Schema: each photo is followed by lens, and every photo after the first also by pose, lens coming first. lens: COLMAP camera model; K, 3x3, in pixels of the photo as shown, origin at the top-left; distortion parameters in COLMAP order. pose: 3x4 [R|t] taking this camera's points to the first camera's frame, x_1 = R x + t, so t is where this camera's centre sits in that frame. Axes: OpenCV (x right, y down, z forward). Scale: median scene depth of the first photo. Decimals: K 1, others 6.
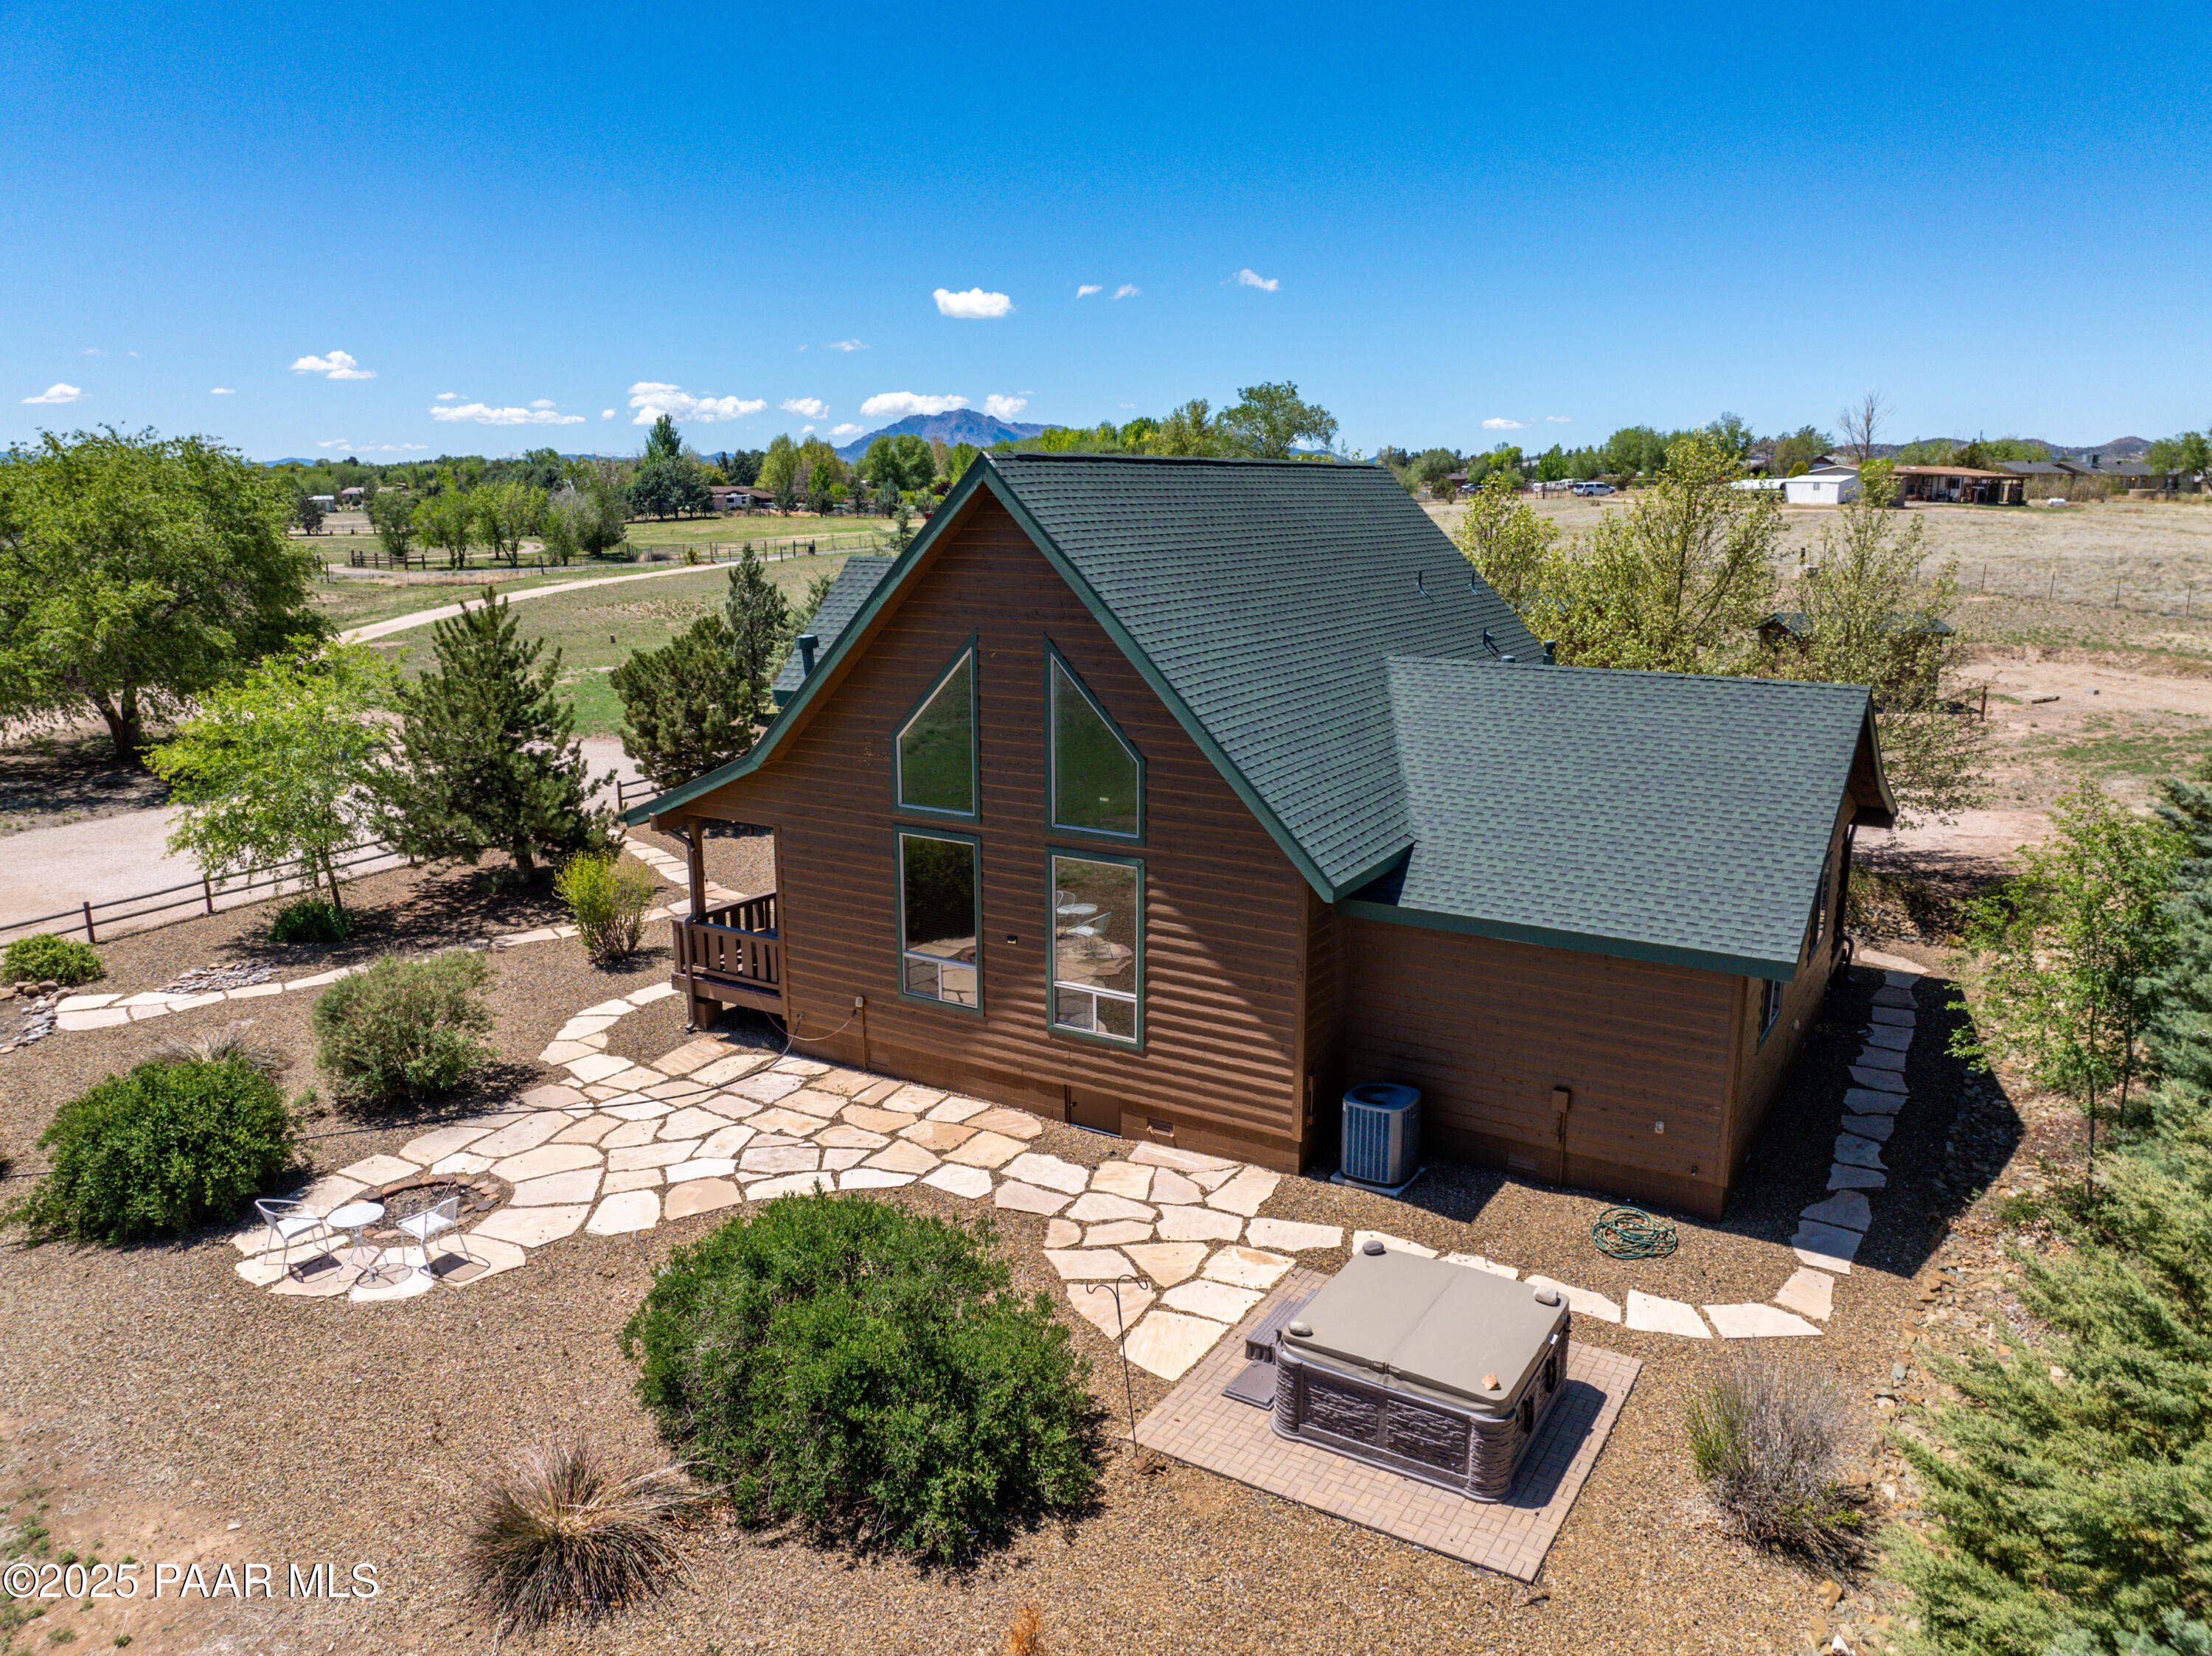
lens RADIAL K [[1562.0, 0, 1109.2], [0, 1562.0, 824.8], [0, 0, 1]] dist [-0.045544, 0.013770]
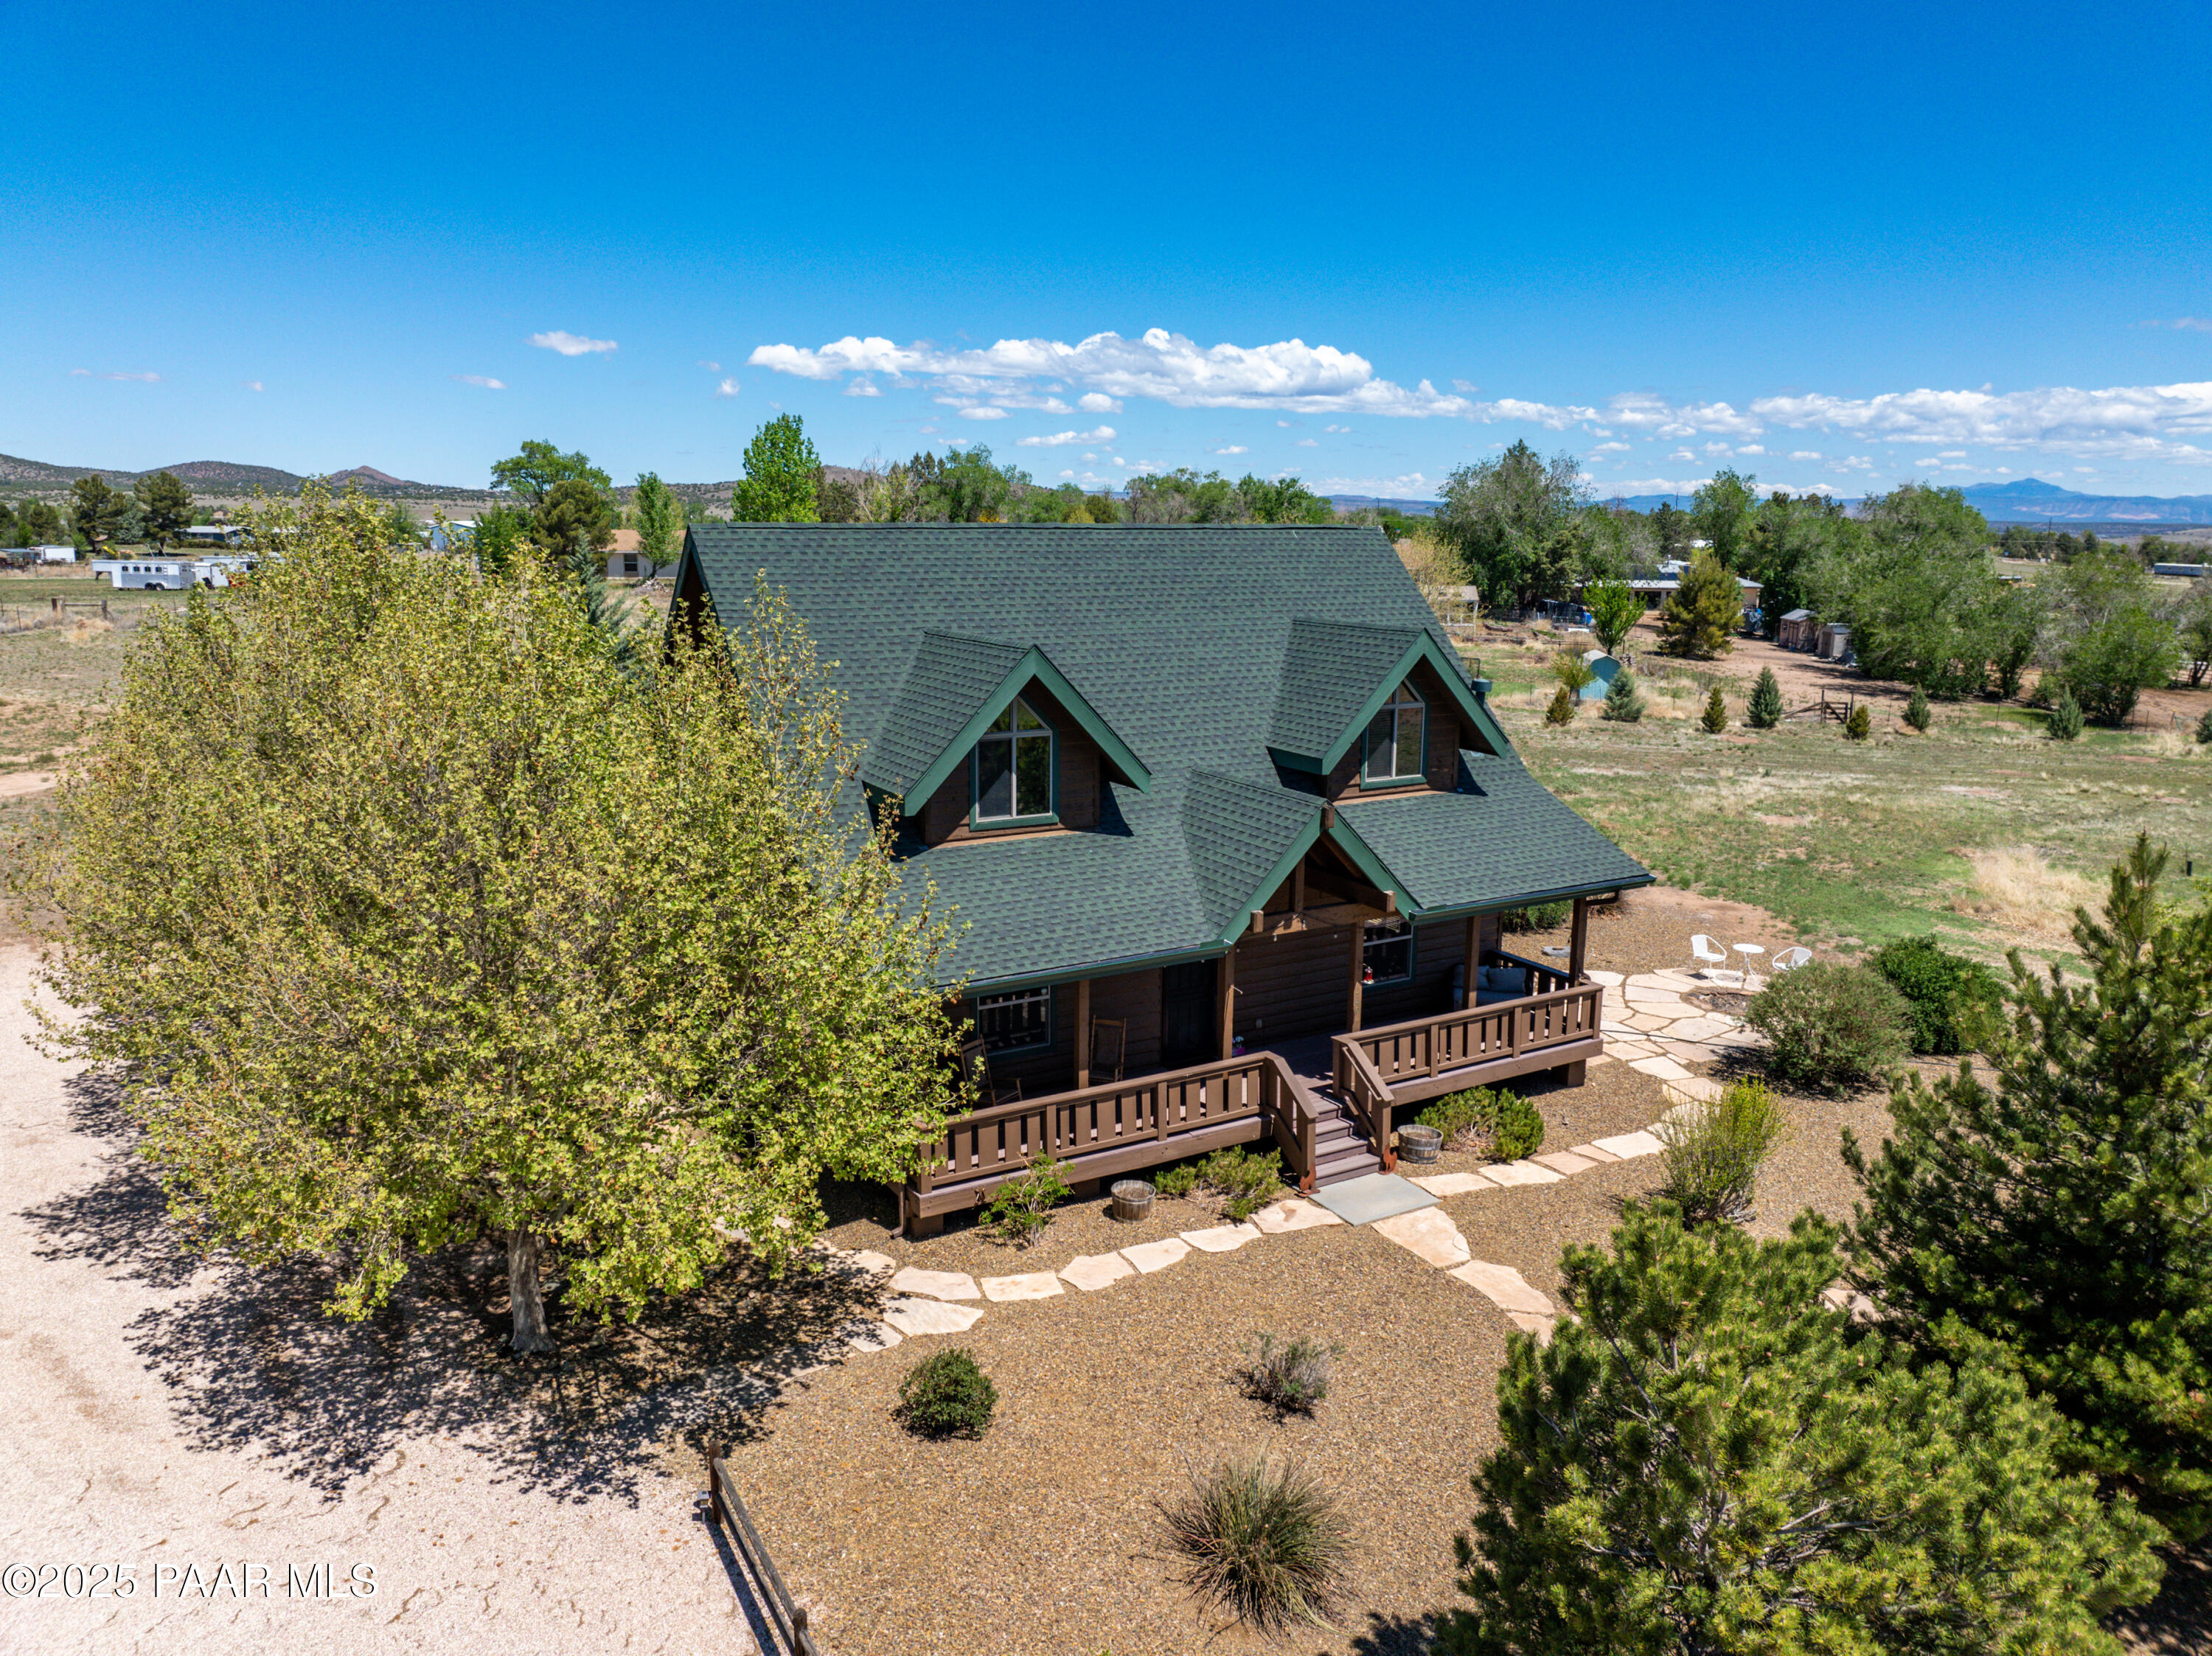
lens RADIAL K [[1562.0, 0, 1108.7], [0, 1562.0, 812.7], [0, 0, 1]] dist [-0.045544, 0.013770]
pose [[-0.881368, -0.097861, 0.462183, -0.534276], [0.091221, 0.924648, 0.369737, -0.524298], [-0.463540, 0.368035, -0.806028, 2.262212]]
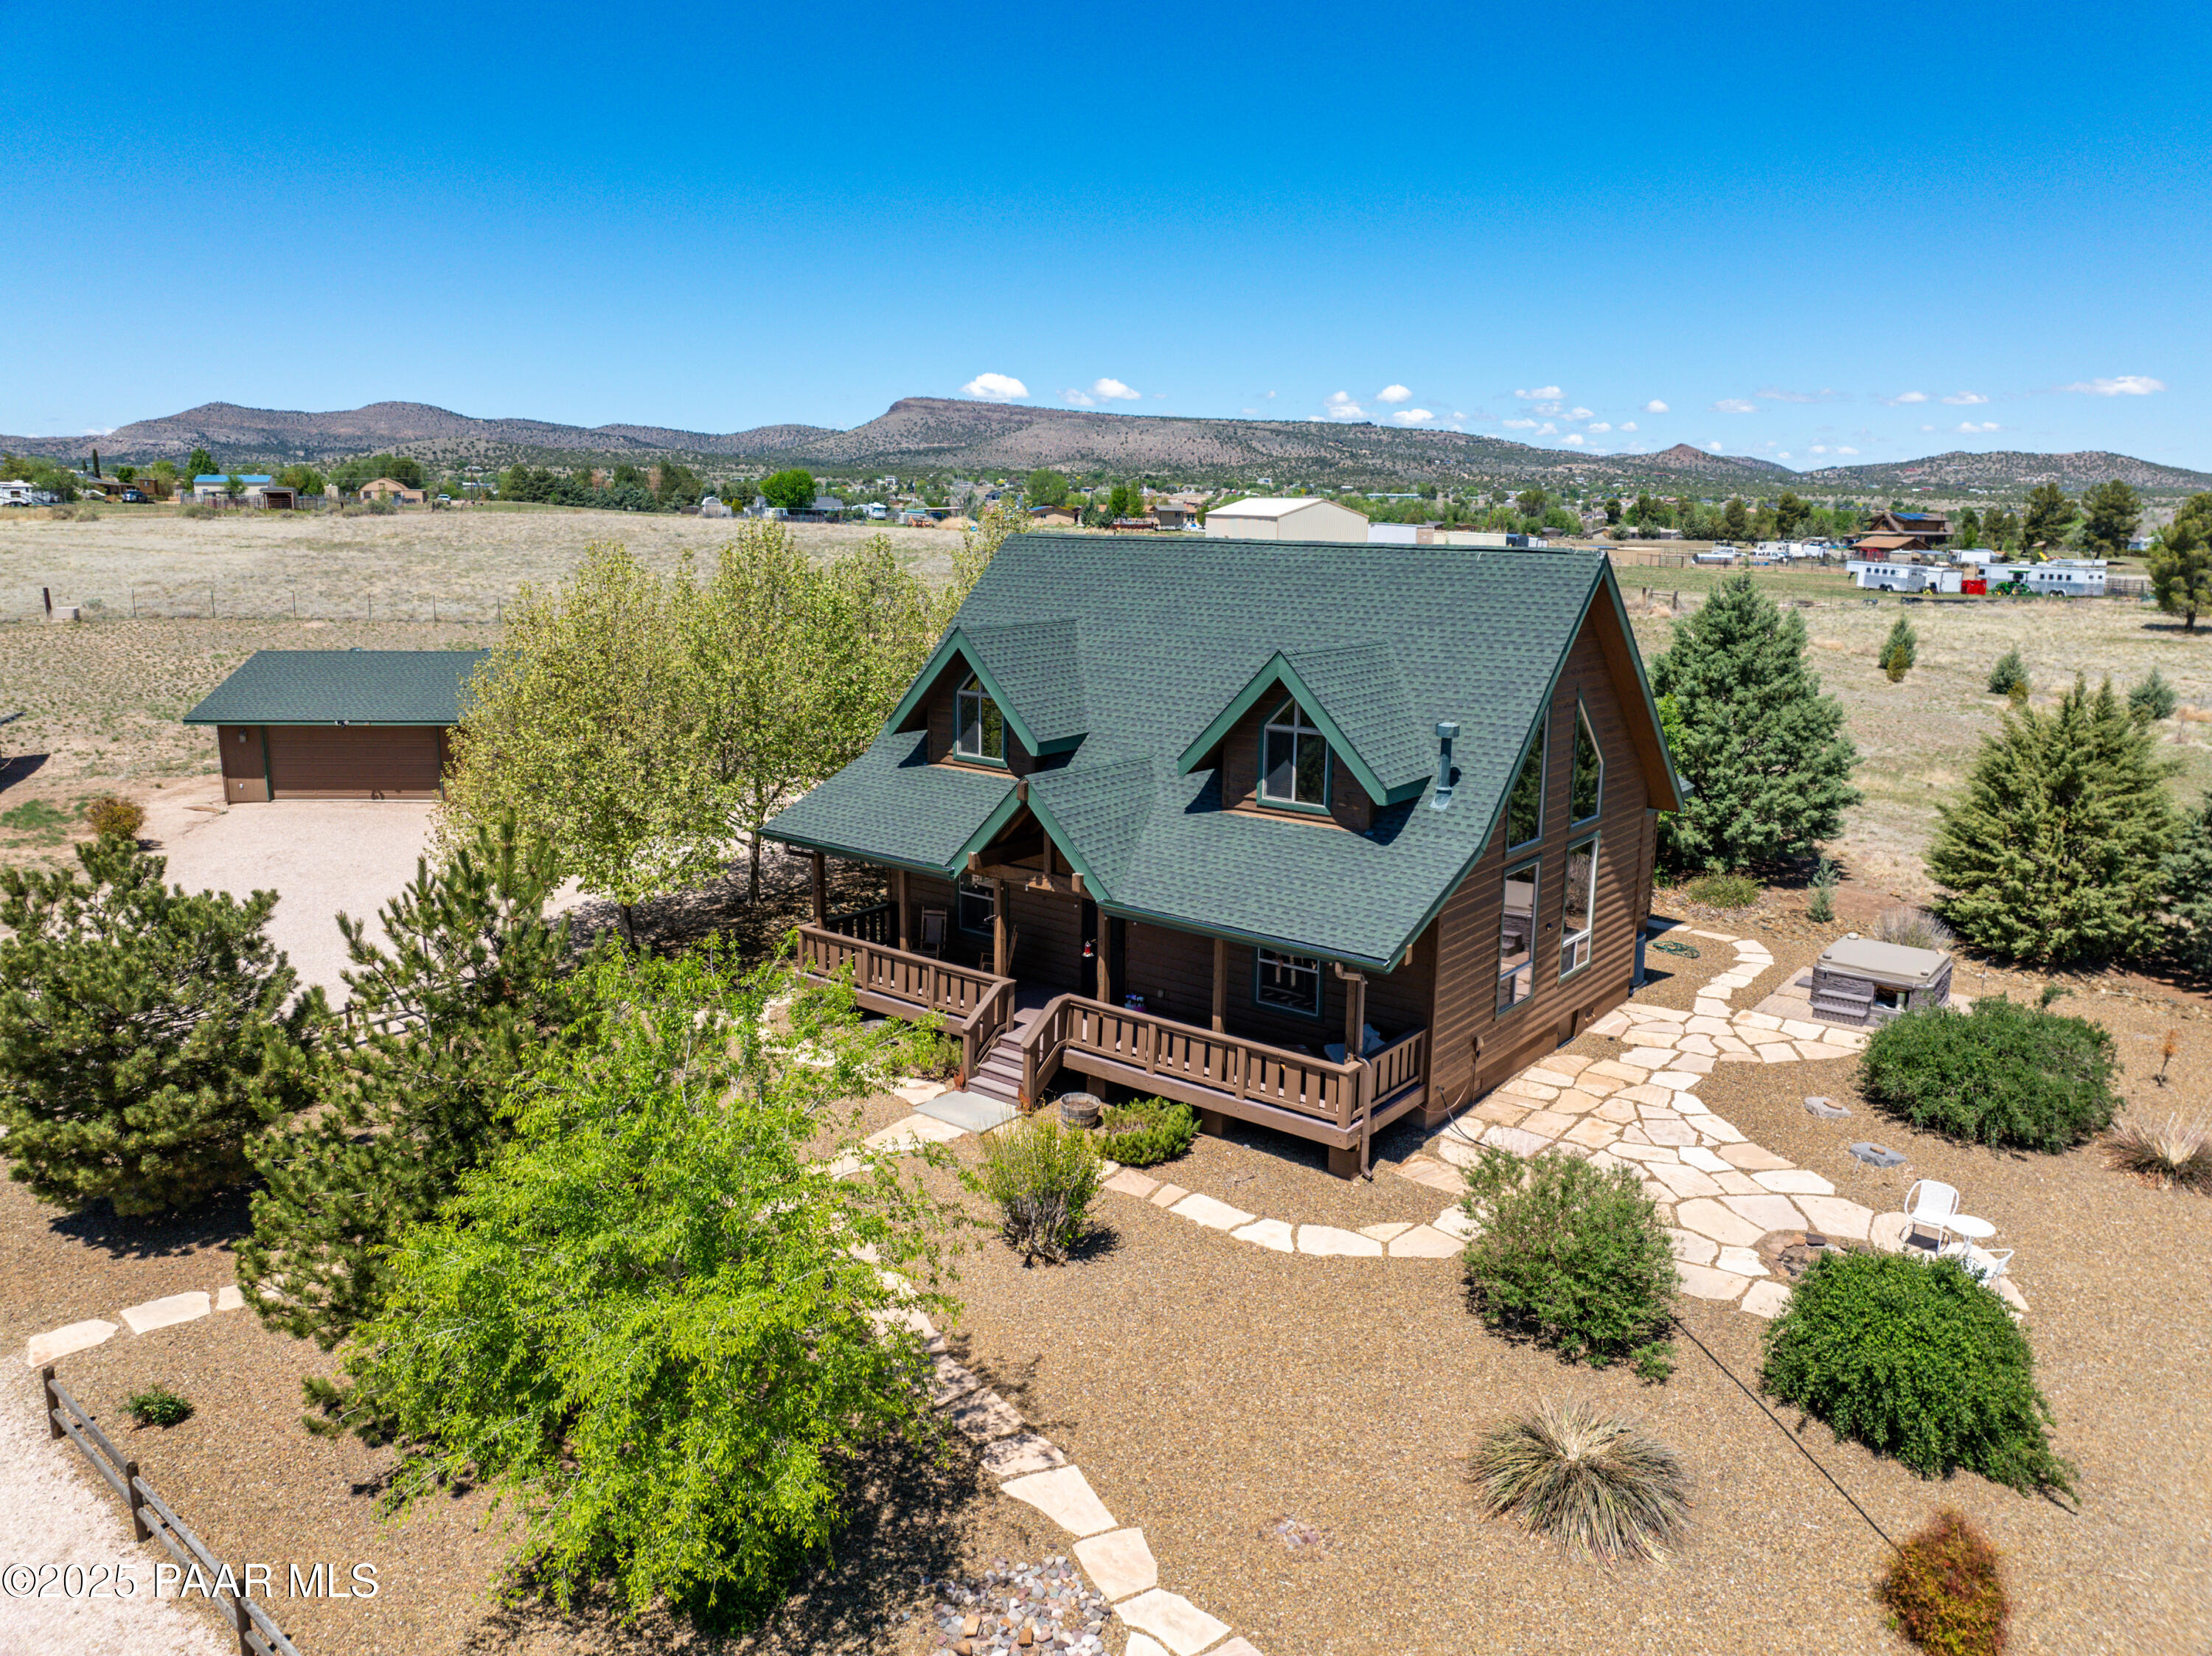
lens RADIAL K [[1562.0, 0, 1107.0], [0, 1562.0, 819.3], [0, 0, 1]] dist [-0.045544, 0.013770]
pose [[0.126453, -0.199507, 0.971703, -1.338511], [0.202463, 0.964137, 0.171606, -0.305491], [-0.971091, 0.175033, 0.162311, 1.135980]]
